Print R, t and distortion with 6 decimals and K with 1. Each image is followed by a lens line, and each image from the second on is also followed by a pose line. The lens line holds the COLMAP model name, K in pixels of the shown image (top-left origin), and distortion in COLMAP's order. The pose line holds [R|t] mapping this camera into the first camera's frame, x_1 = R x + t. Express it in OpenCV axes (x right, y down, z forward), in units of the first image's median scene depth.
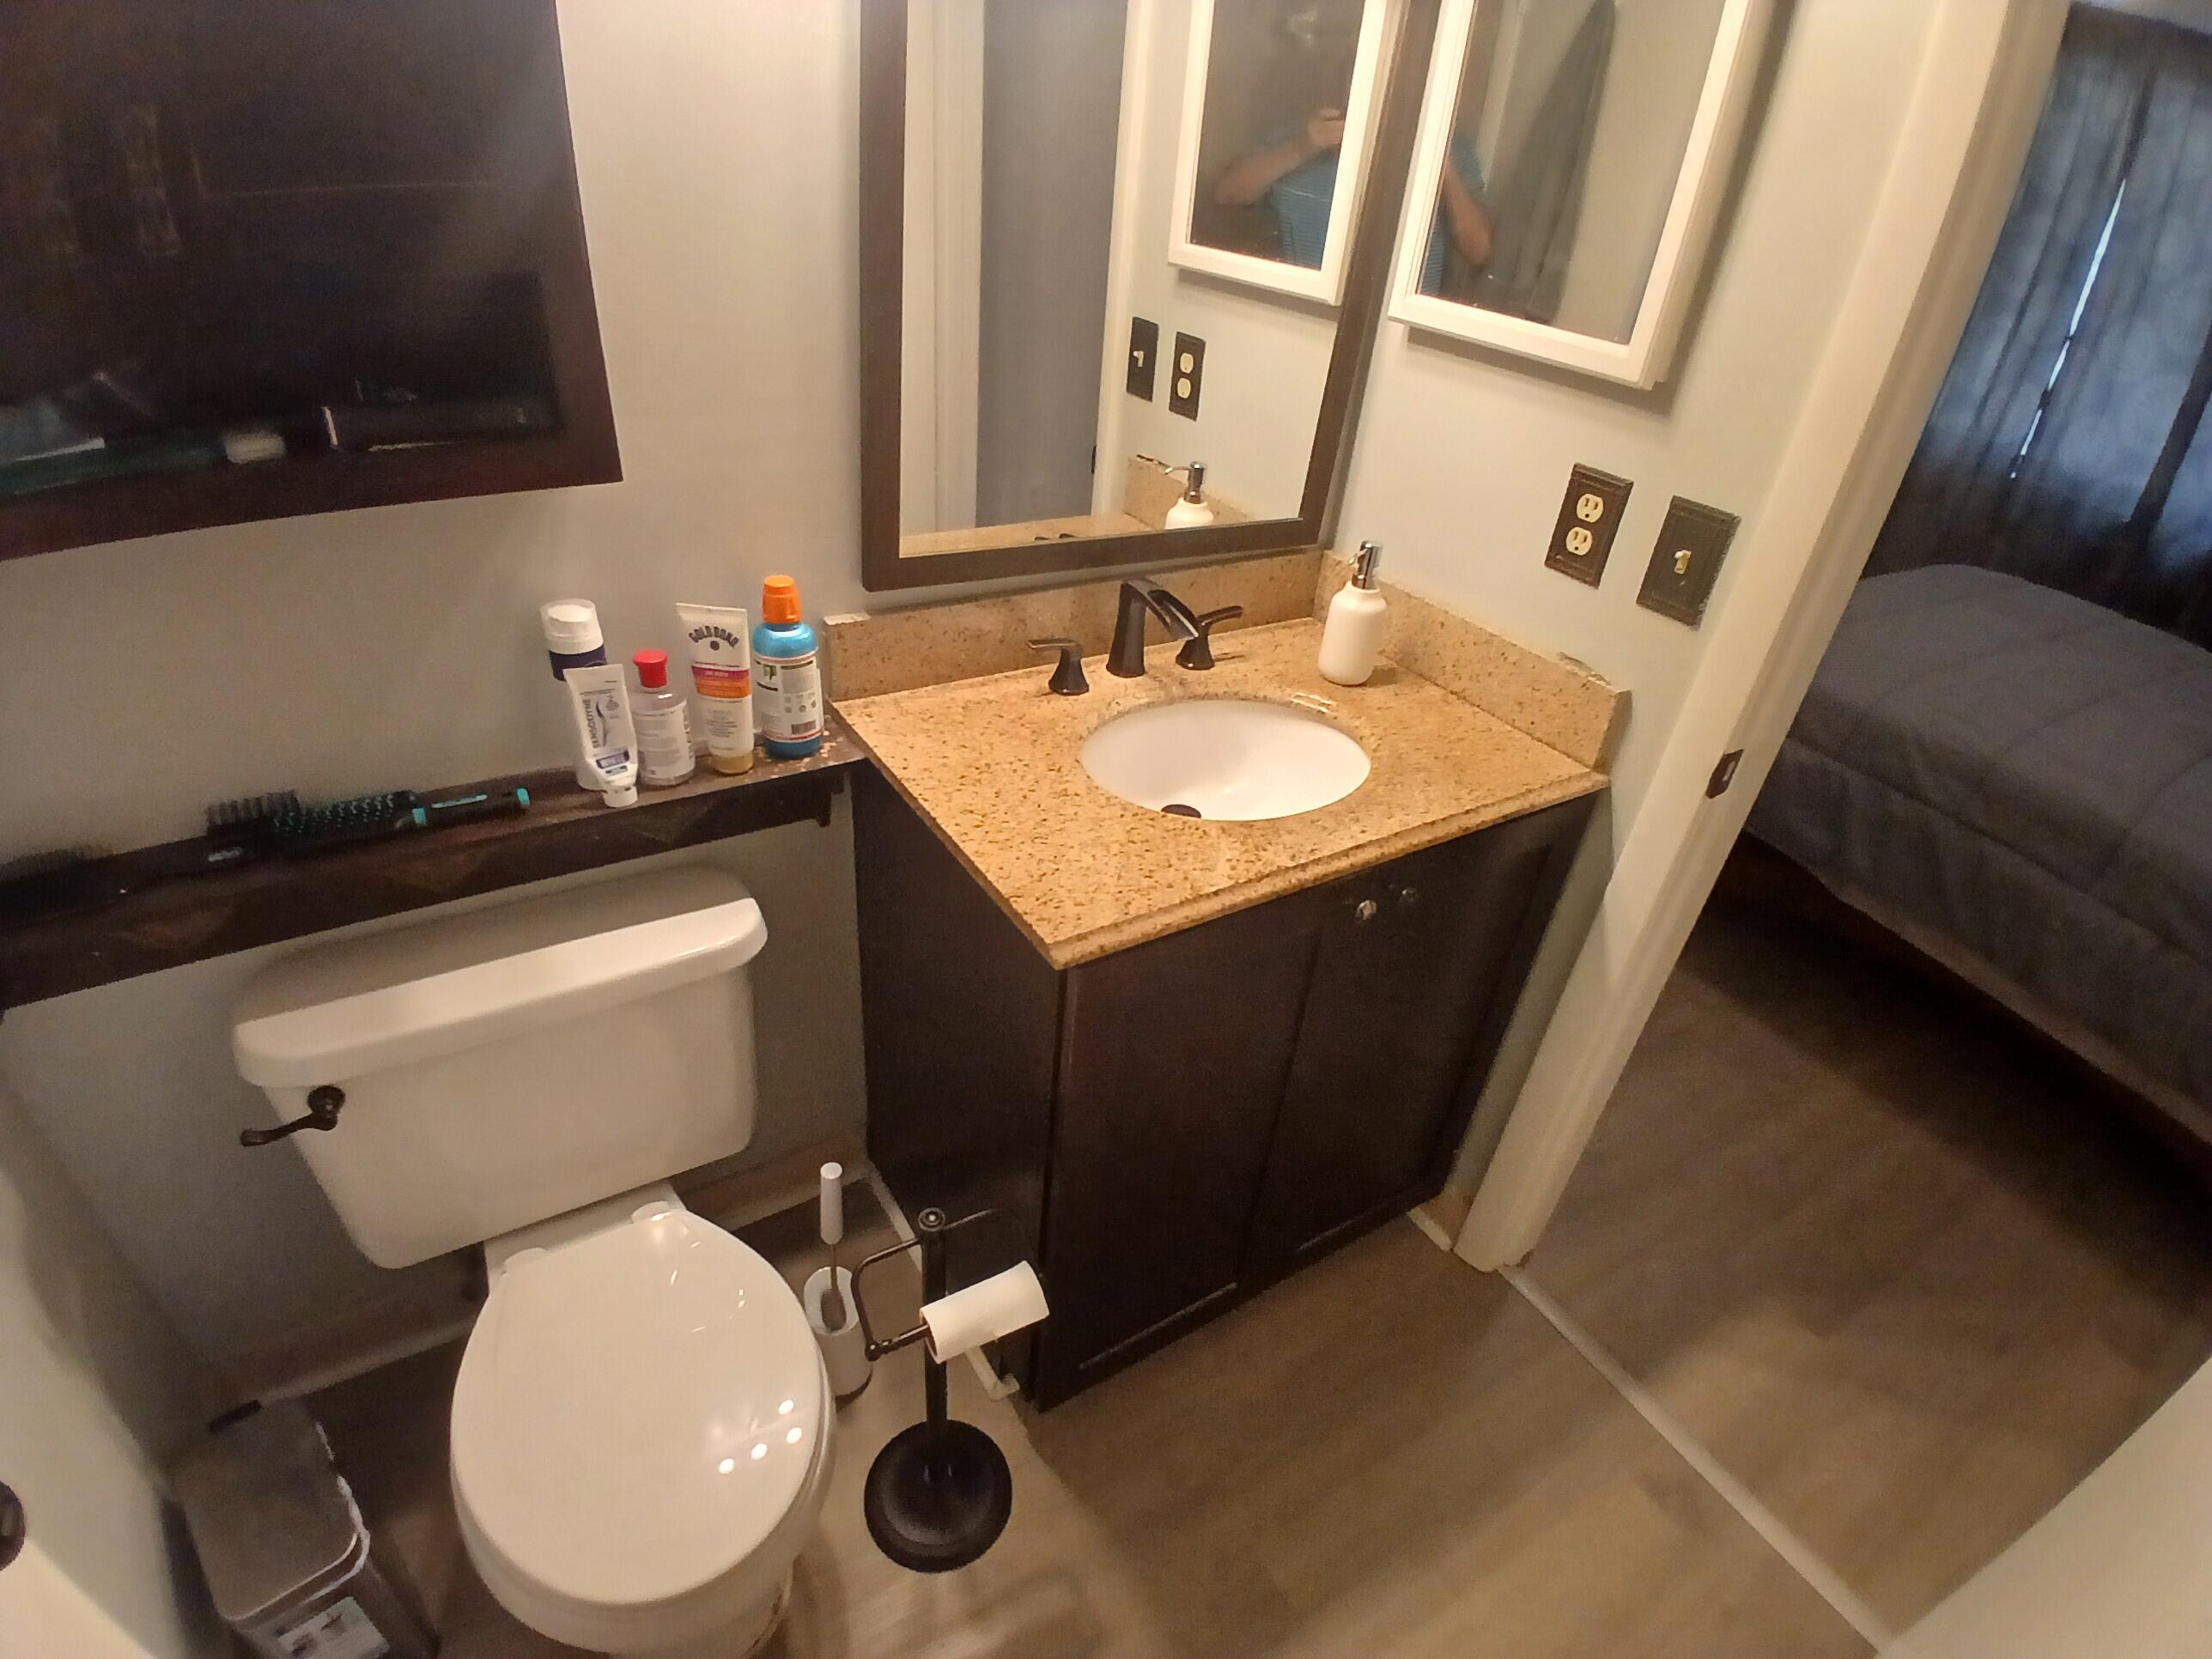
lens RADIAL K [[1097.0, 0, 1080.5], [0, 1097.0, 878.5], [0, 0, 1]] dist [0.001326, -0.037264]
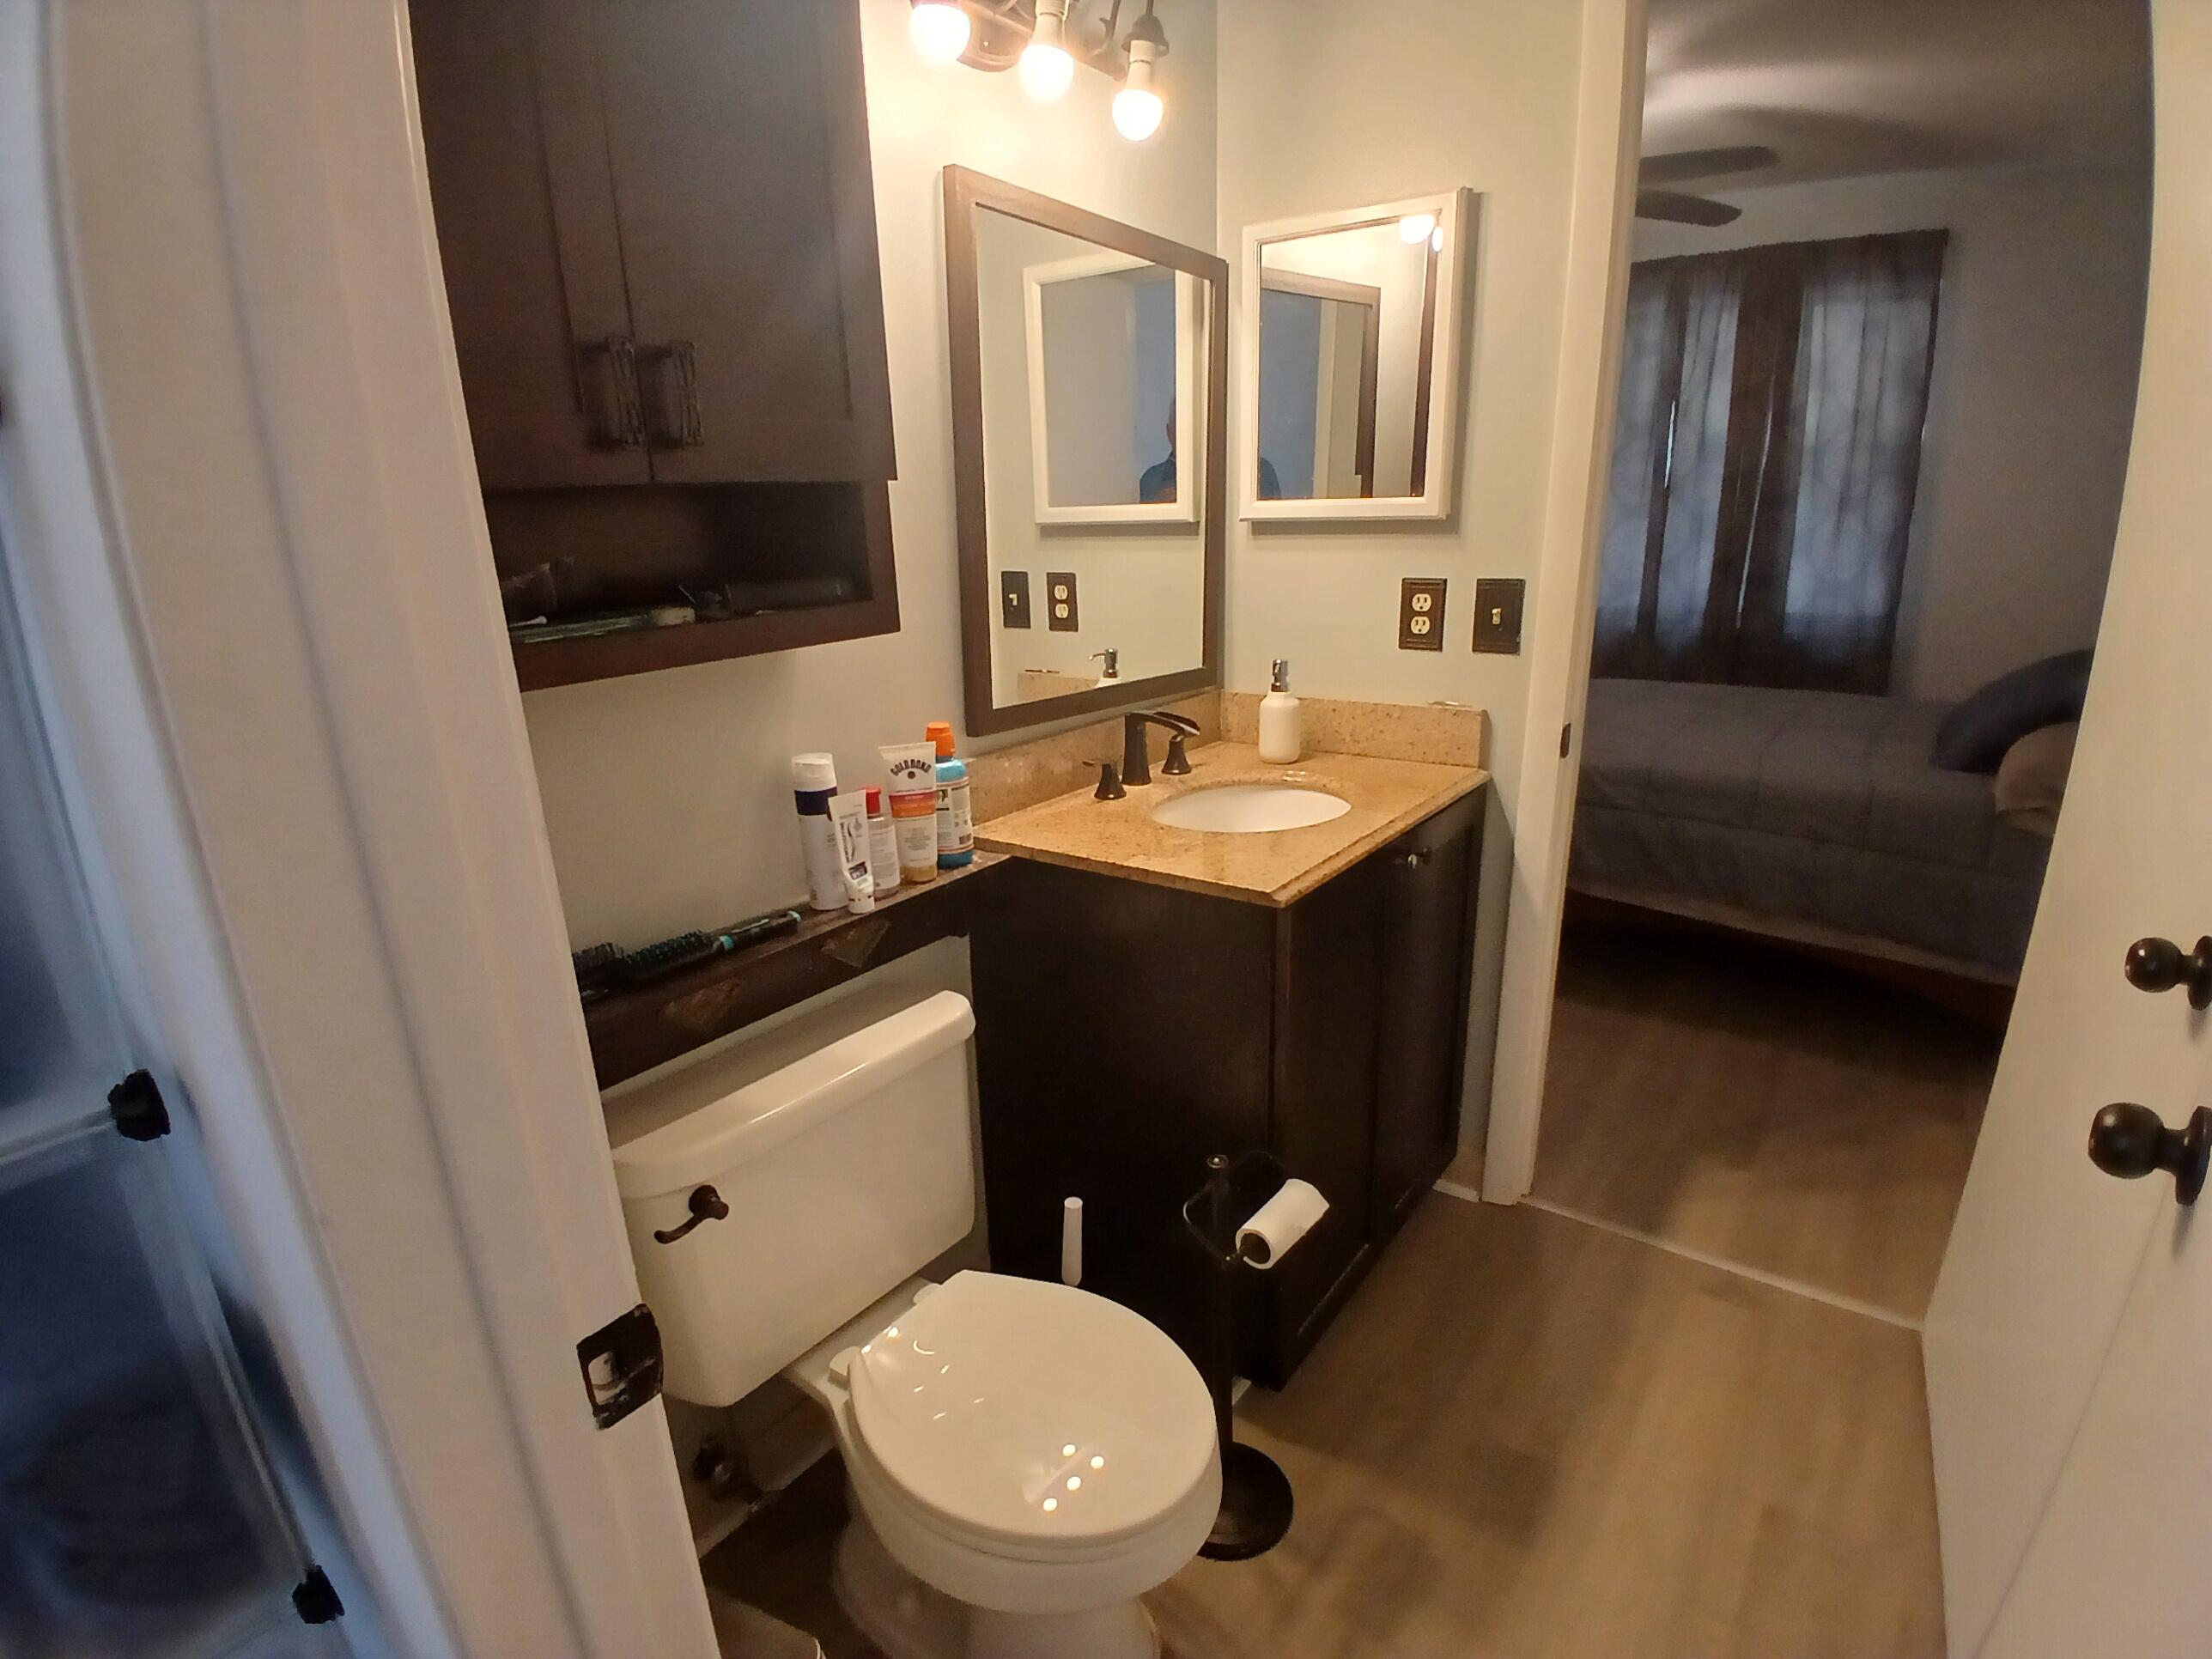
lens RADIAL K [[1097.0, 0, 1080.5], [0, 1097.0, 878.5], [0, 0, 1]] dist [0.001326, -0.037264]
pose [[0.927621, -0.213972, 0.306163, -0.500518], [0.289879, 0.929311, -0.228803, 0.217554], [-0.235563, 0.300992, 0.924075, -0.162494]]
